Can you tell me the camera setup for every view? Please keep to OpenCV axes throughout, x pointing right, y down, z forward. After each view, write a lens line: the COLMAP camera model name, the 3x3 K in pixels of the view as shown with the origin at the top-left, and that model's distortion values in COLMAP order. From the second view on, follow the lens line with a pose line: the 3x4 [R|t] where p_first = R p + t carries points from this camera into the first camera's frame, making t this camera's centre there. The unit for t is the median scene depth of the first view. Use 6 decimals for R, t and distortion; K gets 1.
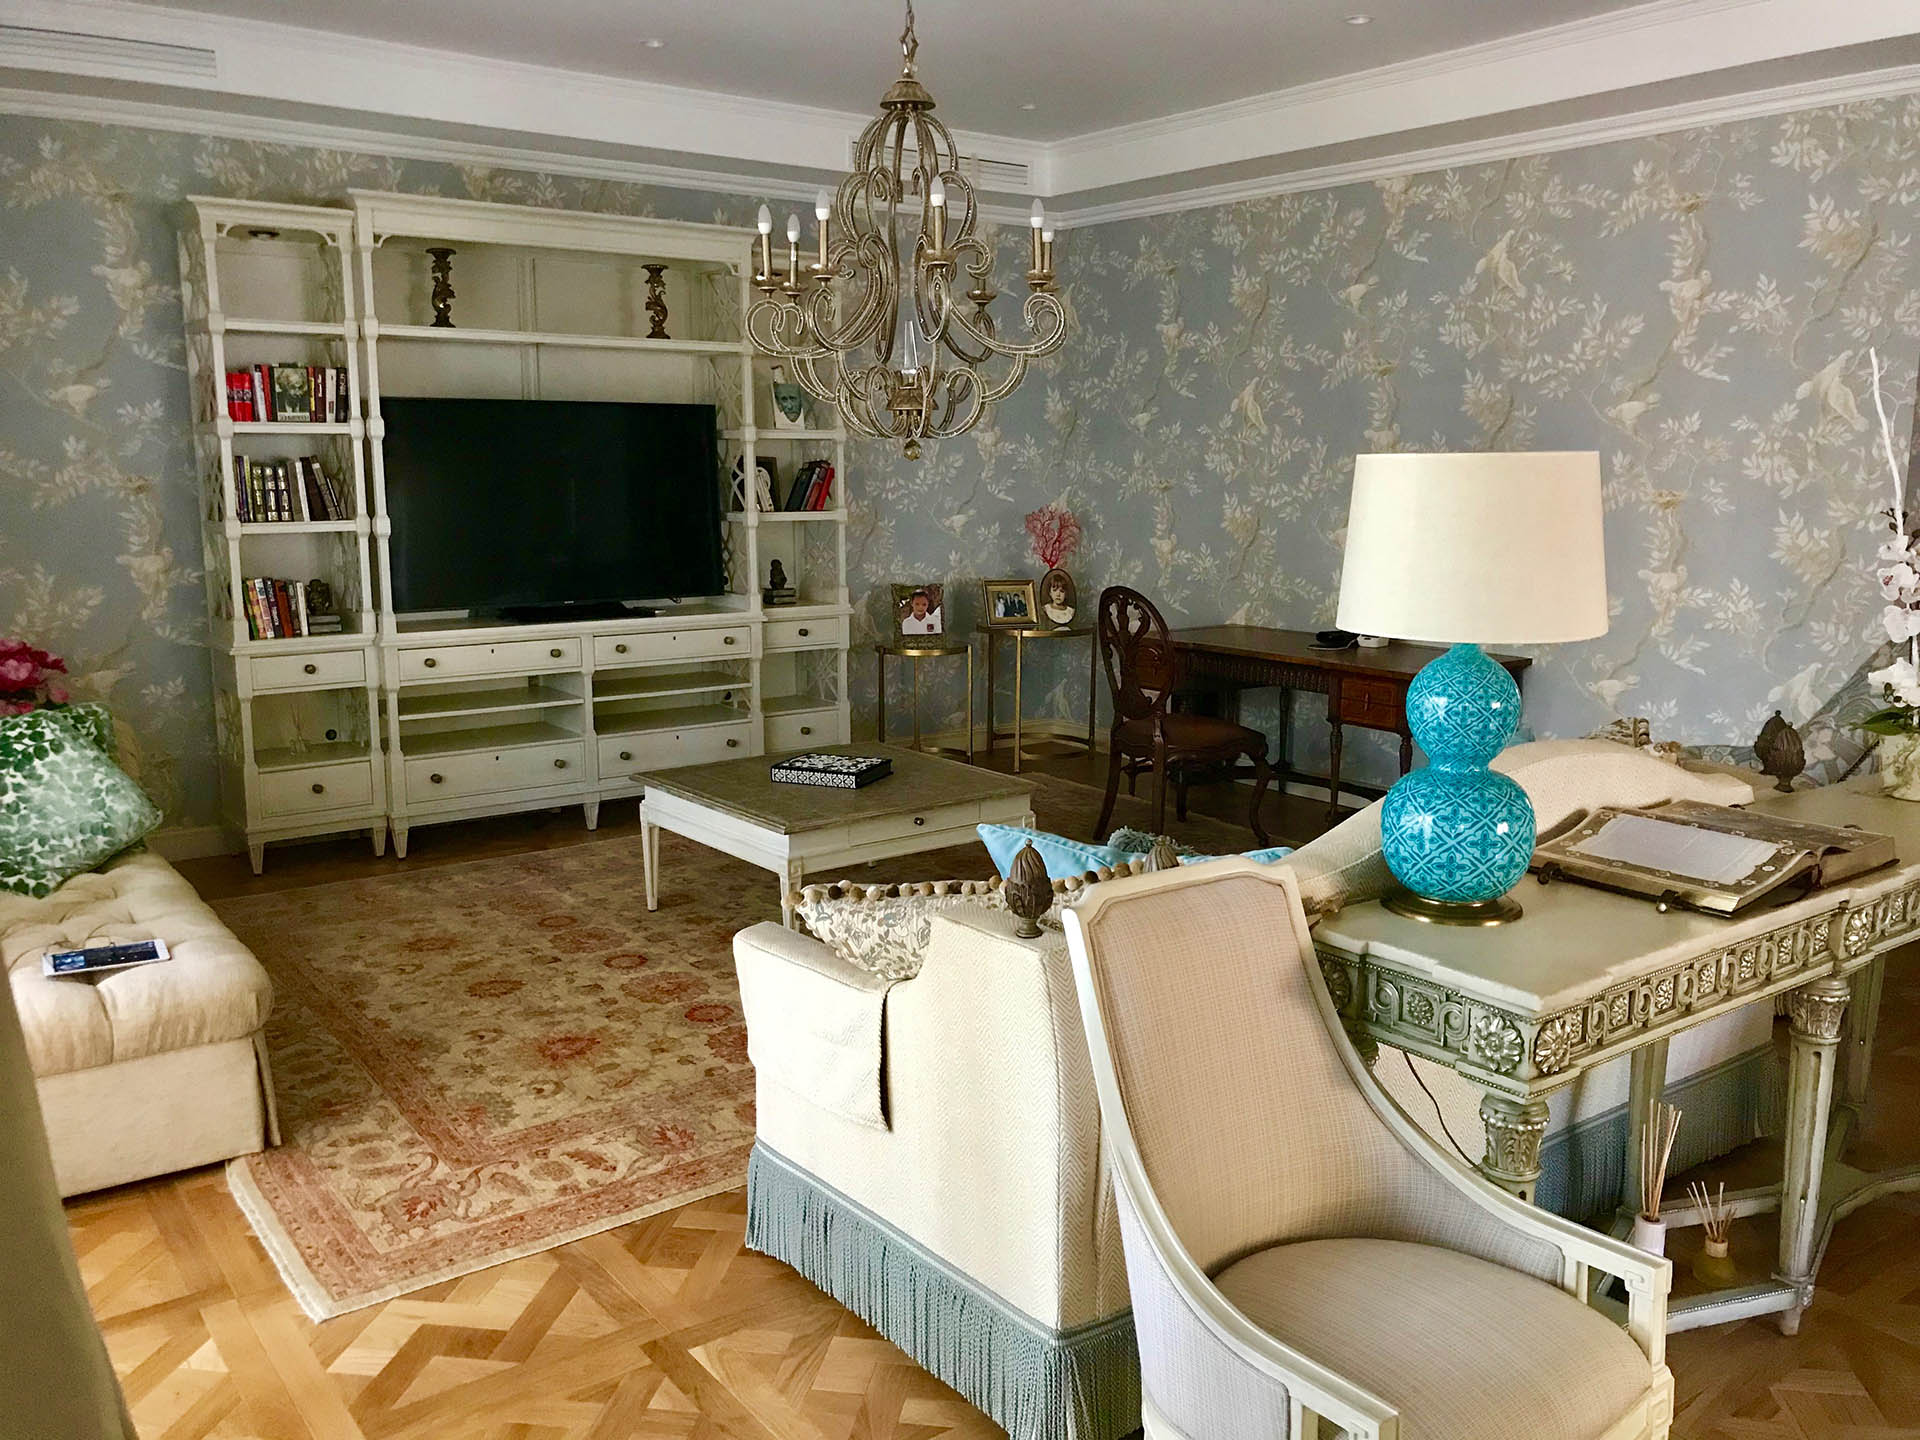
lens RADIAL K [[1571.9, 0, 957.7], [0, 1571.9, 695.8], [0, 0, 1]] dist [0.030699, -0.036393]
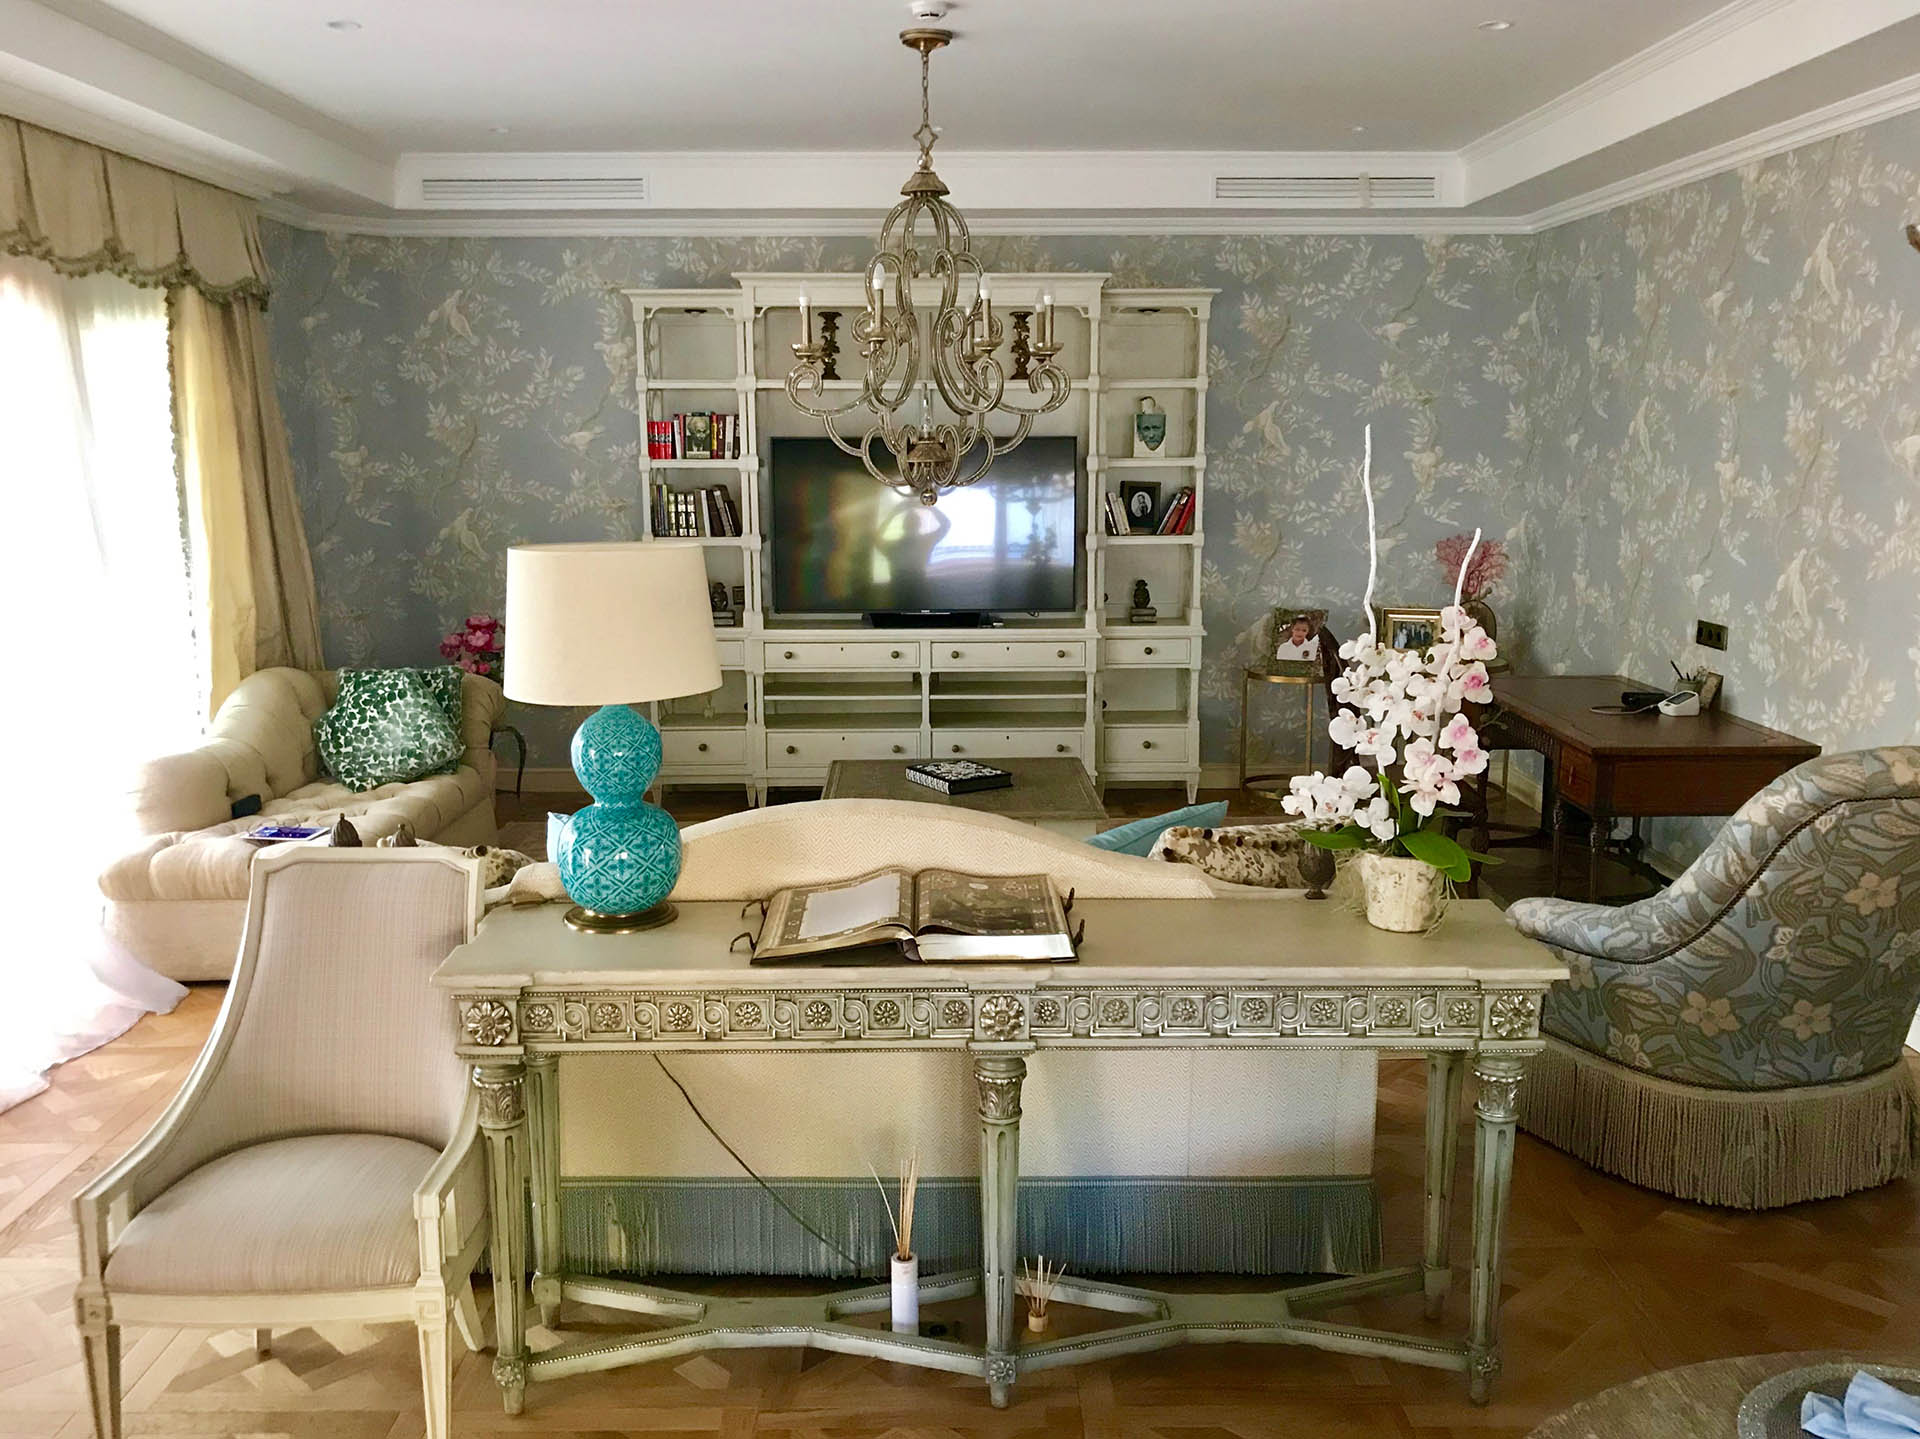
lens RADIAL K [[1601.1, 0, 960.0], [0, 1601.1, 719.5], [0, 0, 1]] dist [0.023469, -0.026037]
pose [[0.814883, 0.094829, -0.571816, 0.506011], [-0.084464, 0.995423, 0.044710, -0.039247], [0.573439, 0.011865, 0.819162, 0.062772]]
